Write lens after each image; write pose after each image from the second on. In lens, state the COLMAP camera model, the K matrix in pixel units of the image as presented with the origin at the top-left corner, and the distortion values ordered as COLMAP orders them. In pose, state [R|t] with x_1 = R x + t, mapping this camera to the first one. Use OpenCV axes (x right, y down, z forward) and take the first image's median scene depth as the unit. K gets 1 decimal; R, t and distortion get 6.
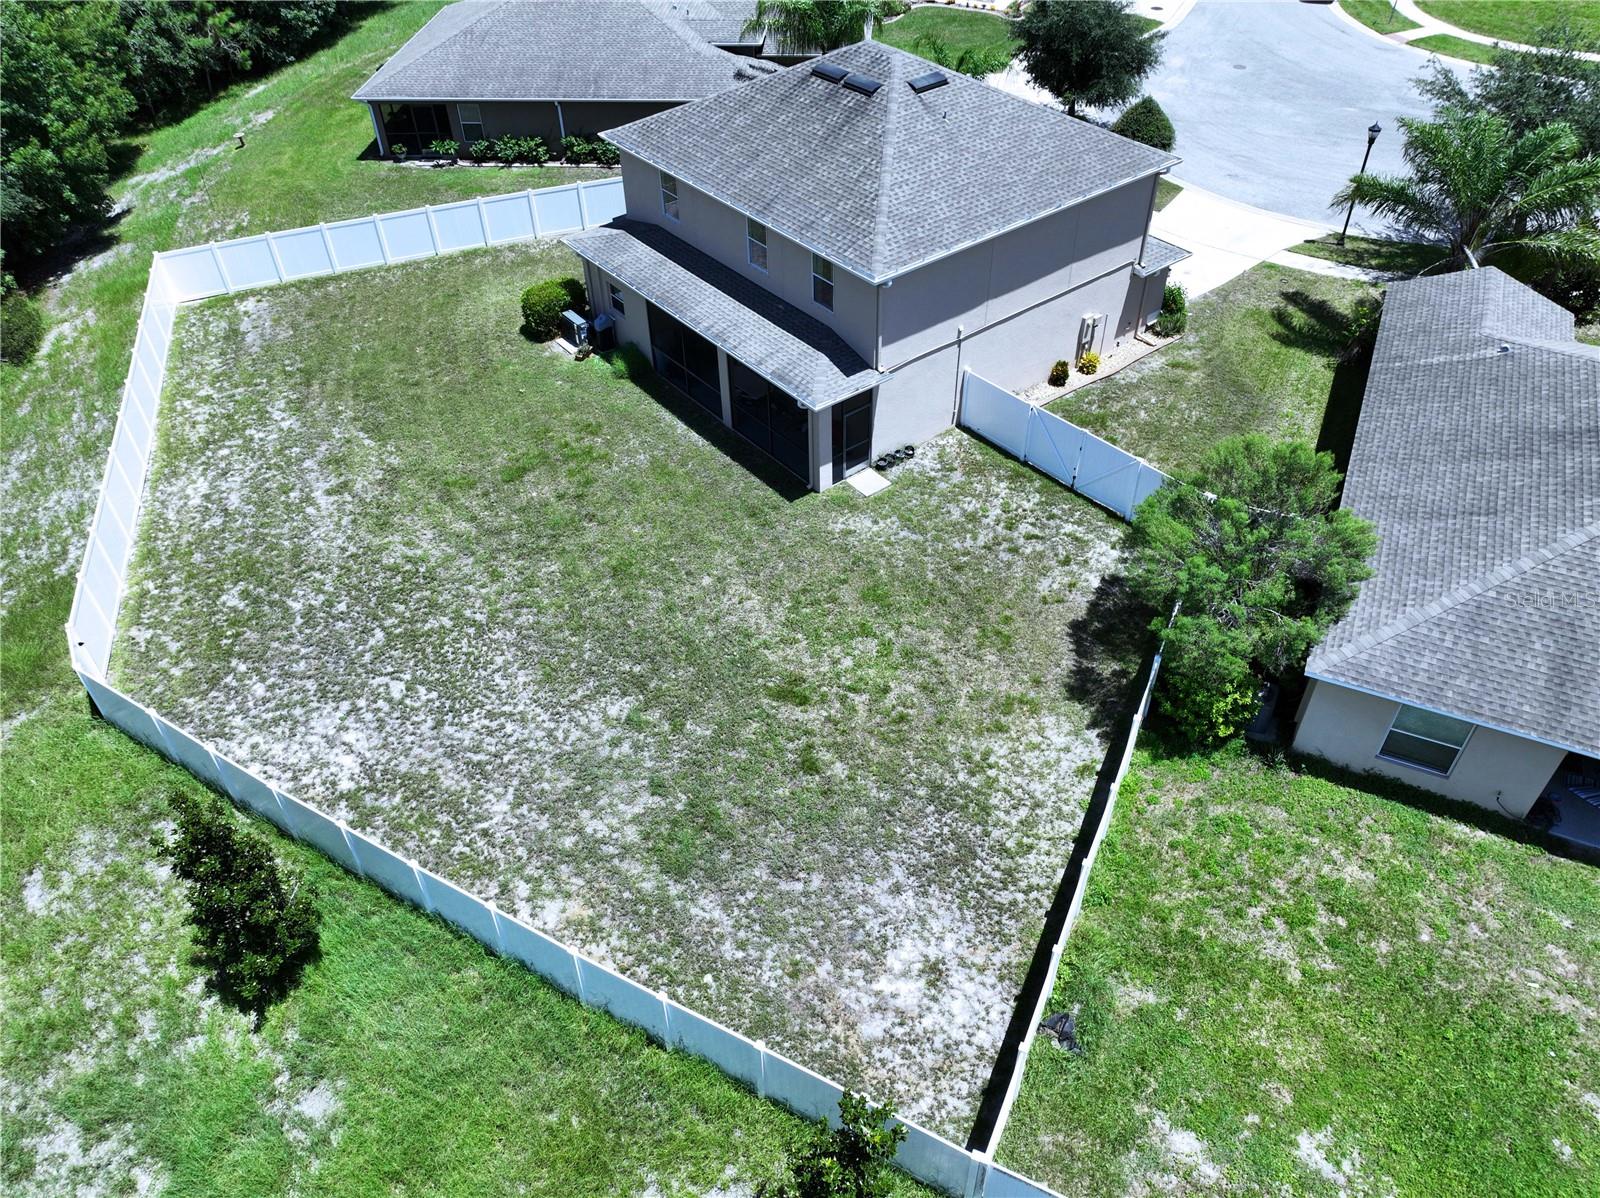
lens RADIAL K [[1153.9, 0, 800.0], [0, 1153.9, 599.0], [0, 0, 1]] dist [0.002720, 0.009823]
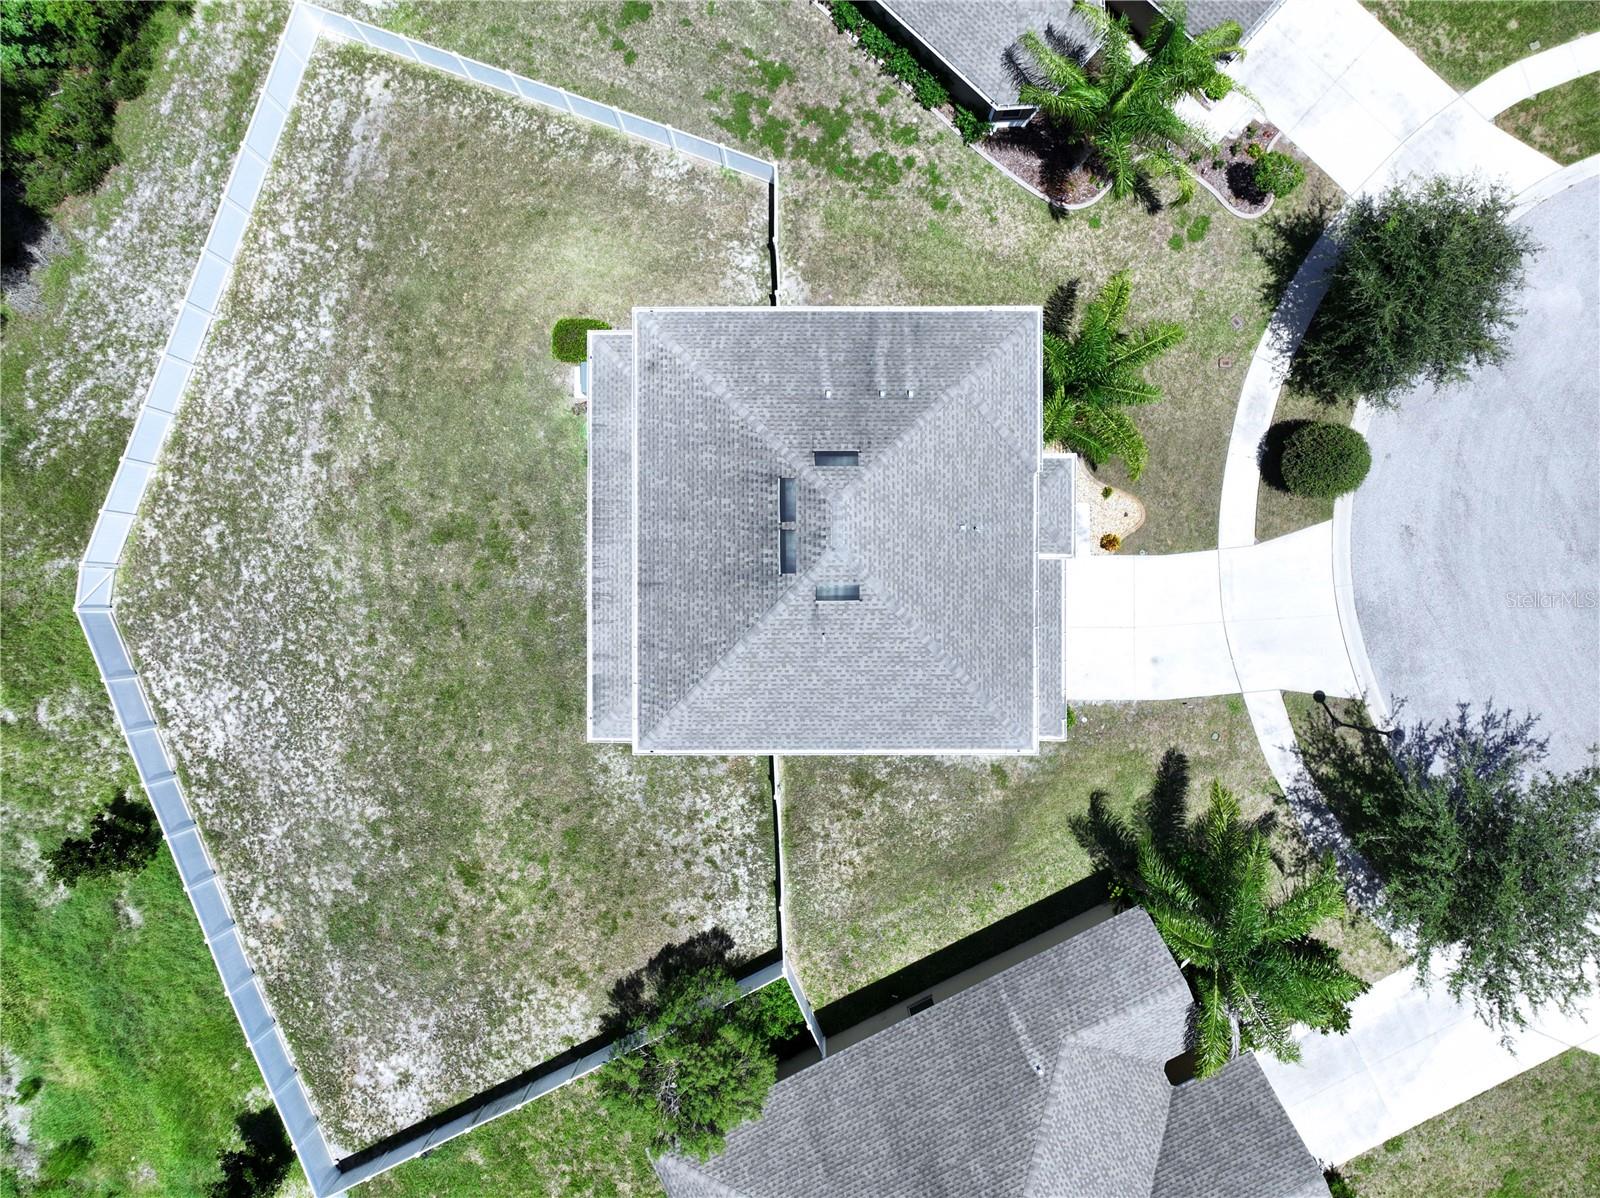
lens RADIAL K [[1173.1, 0, 810.8], [0, 1173.1, 592.7], [0, 0, 1]] dist [0.000550, 0.007570]
pose [[0.785269, 0.618978, 0.014788, 0.085015], [-0.423126, 0.519058, 0.742660, -1.300080], [0.452014, -0.589445, 0.669506, 0.354672]]
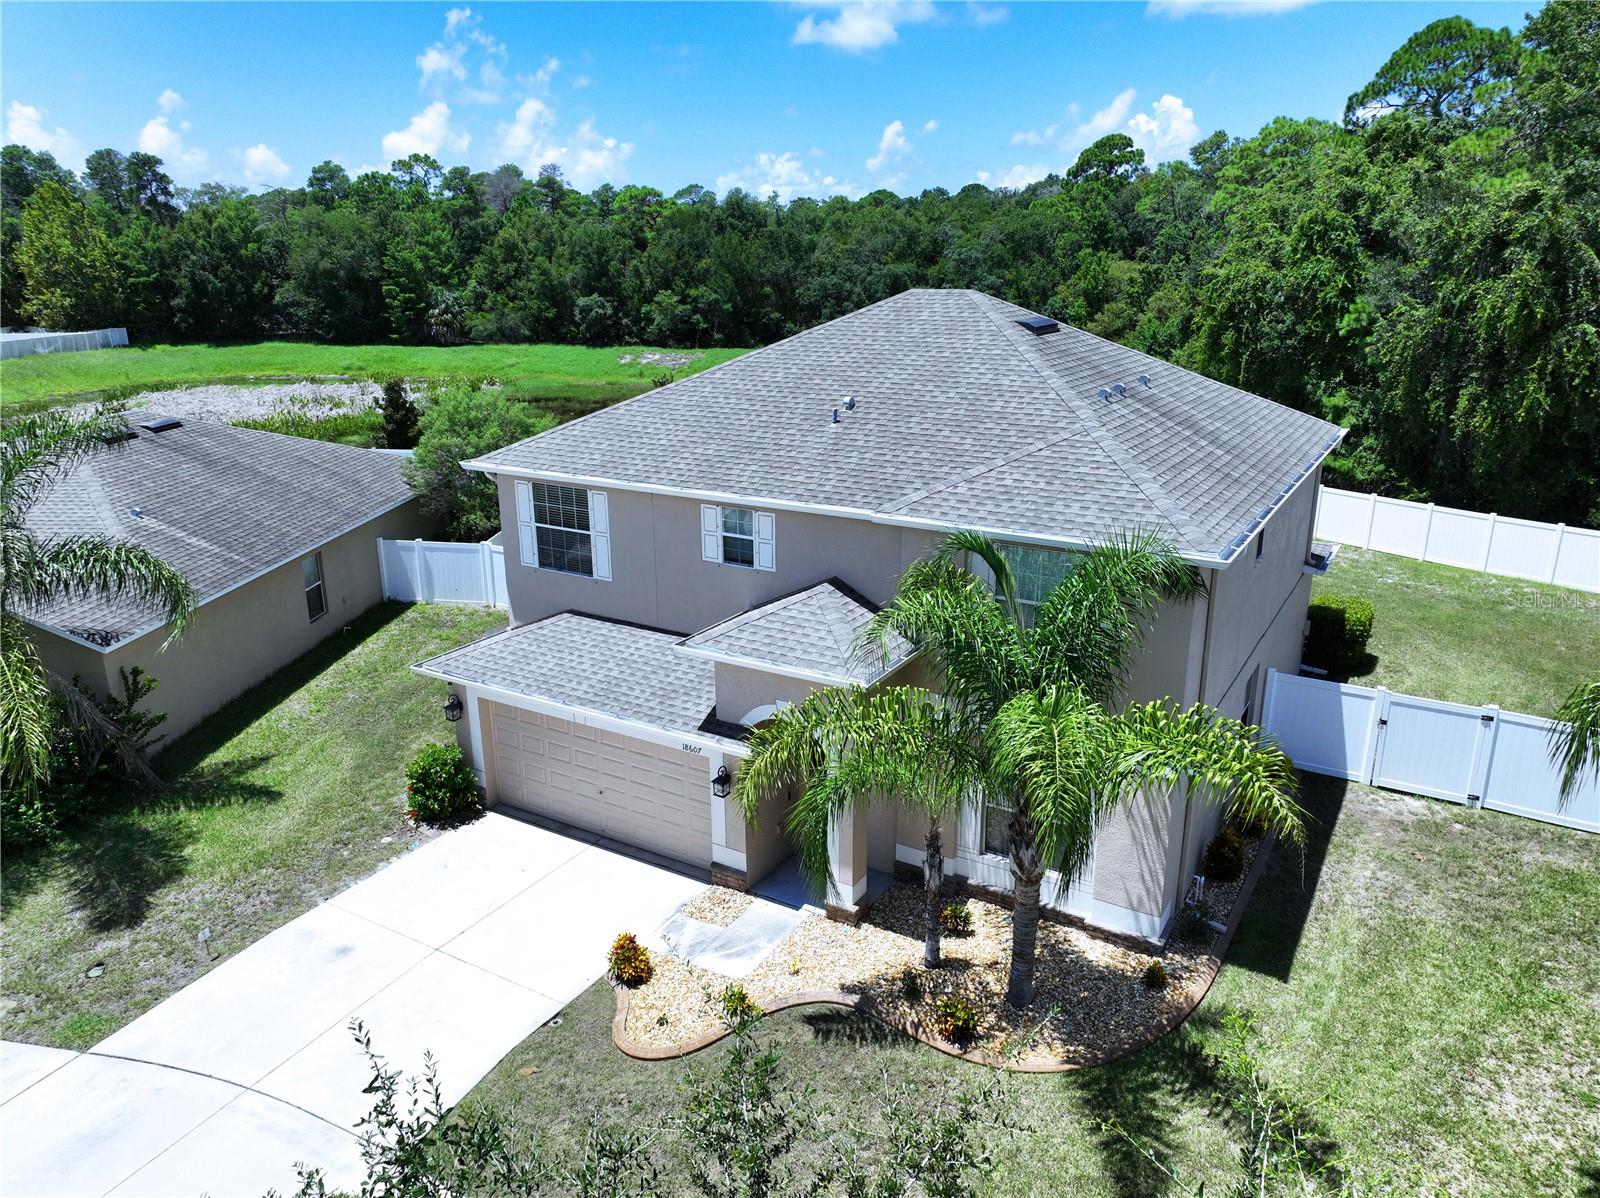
lens RADIAL K [[1128.6, 0, 800.9], [0, 1128.6, 594.7], [0, 0, 1]] dist [-0.000439, 0.013992]
pose [[-0.935799, 0.126396, -0.329096, 0.424011], [-0.217892, 0.526481, 0.821791, -1.007768], [0.277134, 0.840739, -0.465140, 1.595950]]
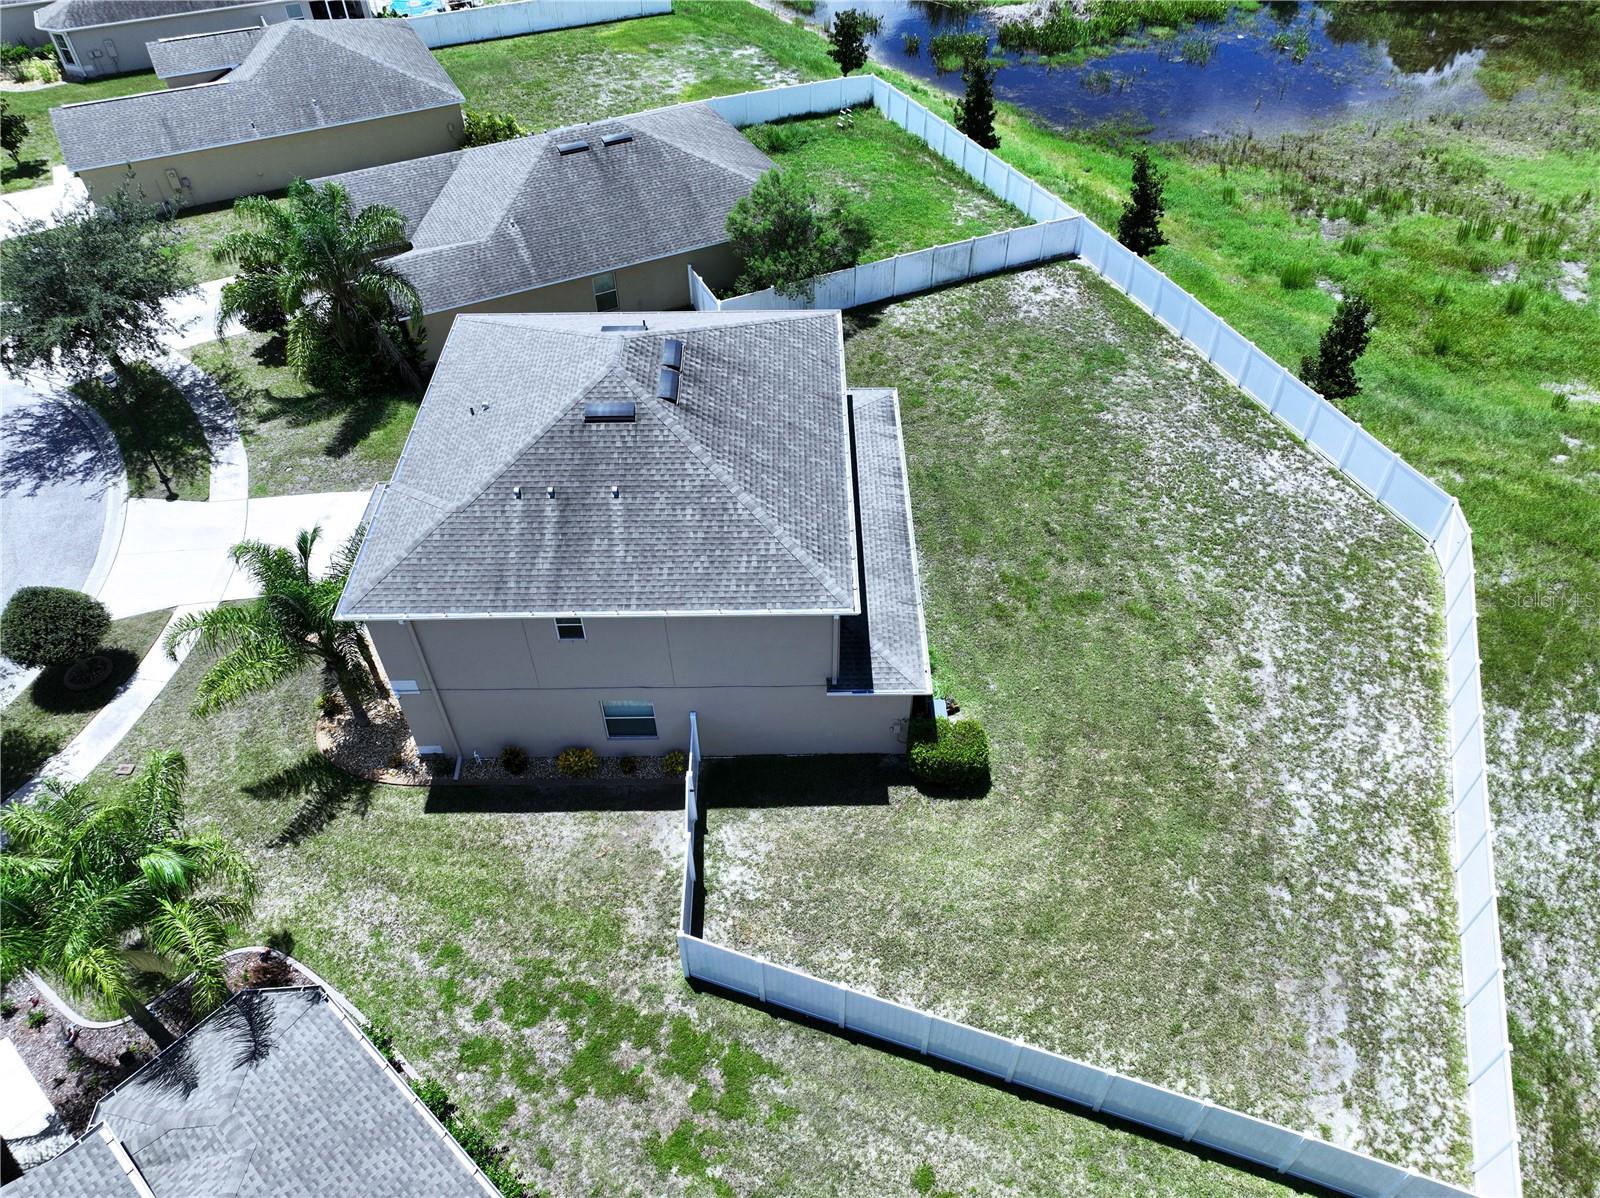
lens RADIAL K [[1125.5, 0, 802.1], [0, 1125.5, 600.4], [0, 0, 1]] dist [-0.002848, 0.022404]
pose [[-0.790453, -0.415906, 0.449672, -0.571710], [0.425699, 0.154833, 0.891519, -1.302280], [-0.440413, 0.896130, 0.054663, 1.195559]]
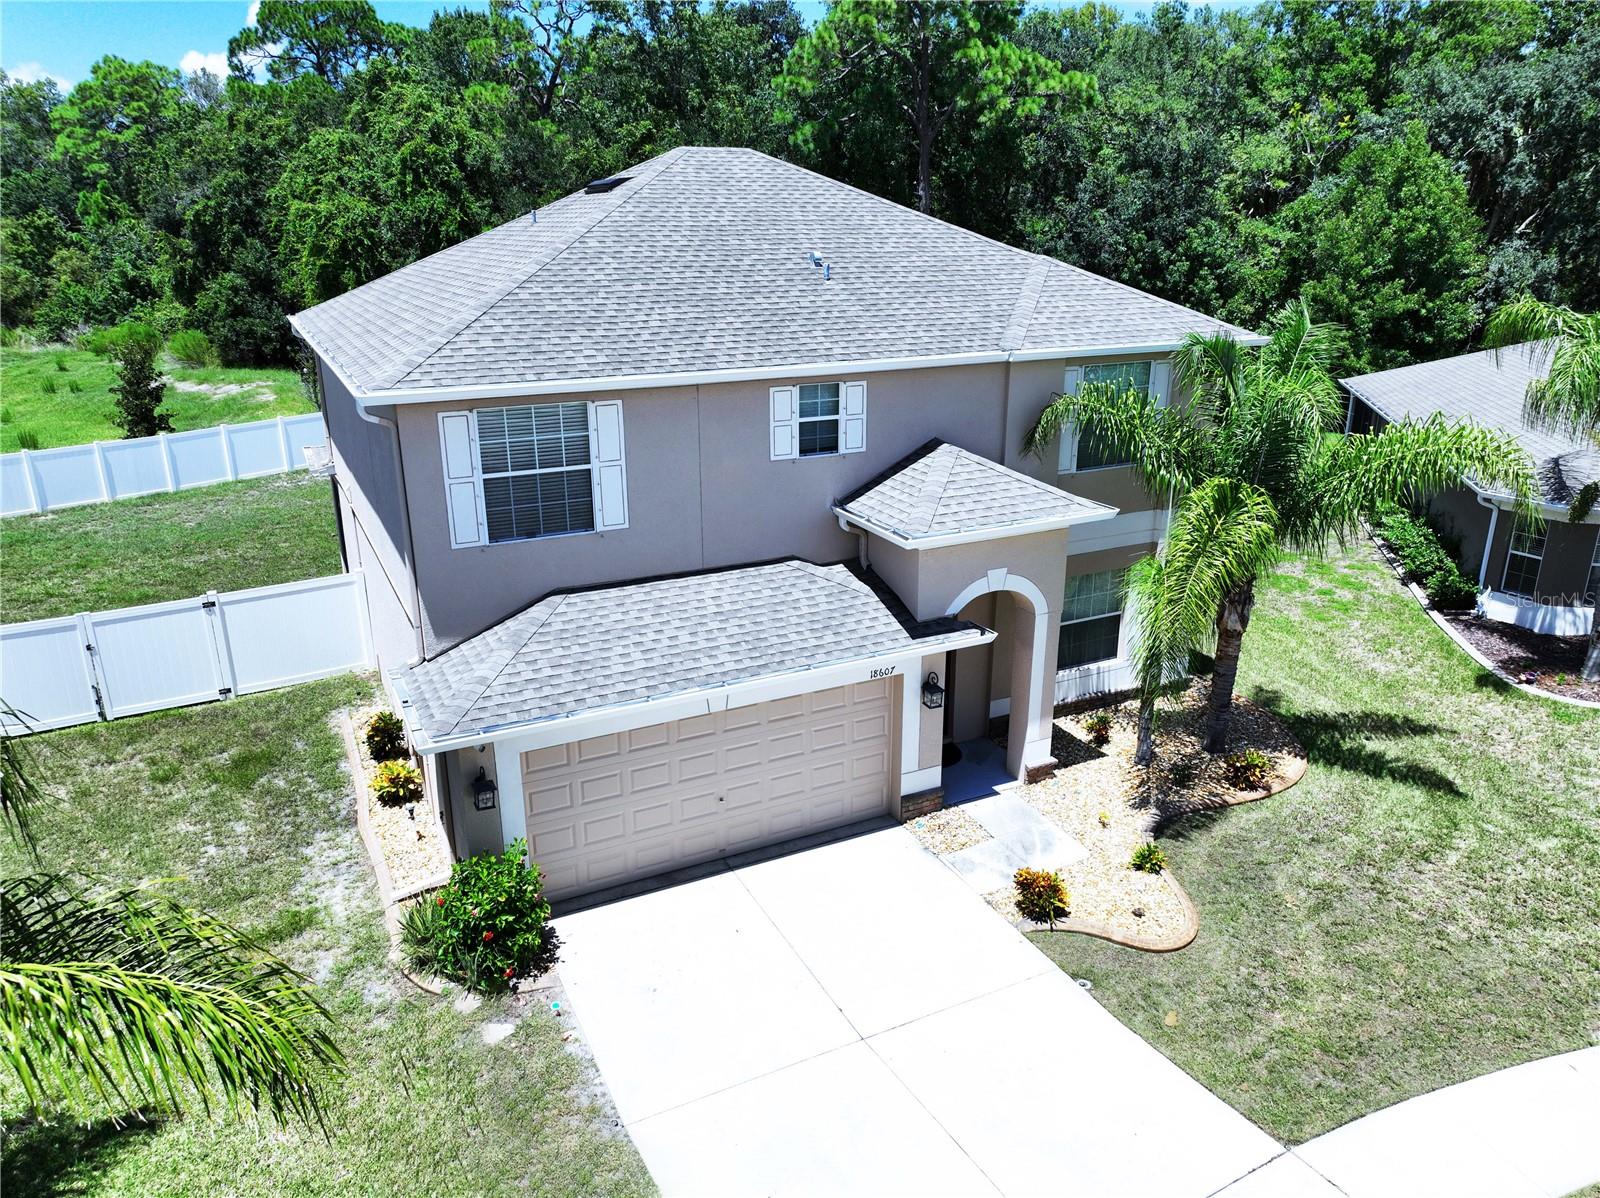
lens RADIAL K [[1125.5, 0, 802.1], [0, 1125.5, 600.4], [0, 0, 1]] dist [-0.002848, 0.022404]
pose [[-0.199271, 0.330615, -0.922488, 0.745013], [-0.650138, 0.659752, 0.376892, -0.643819], [0.733220, 0.674849, 0.083476, 1.281126]]
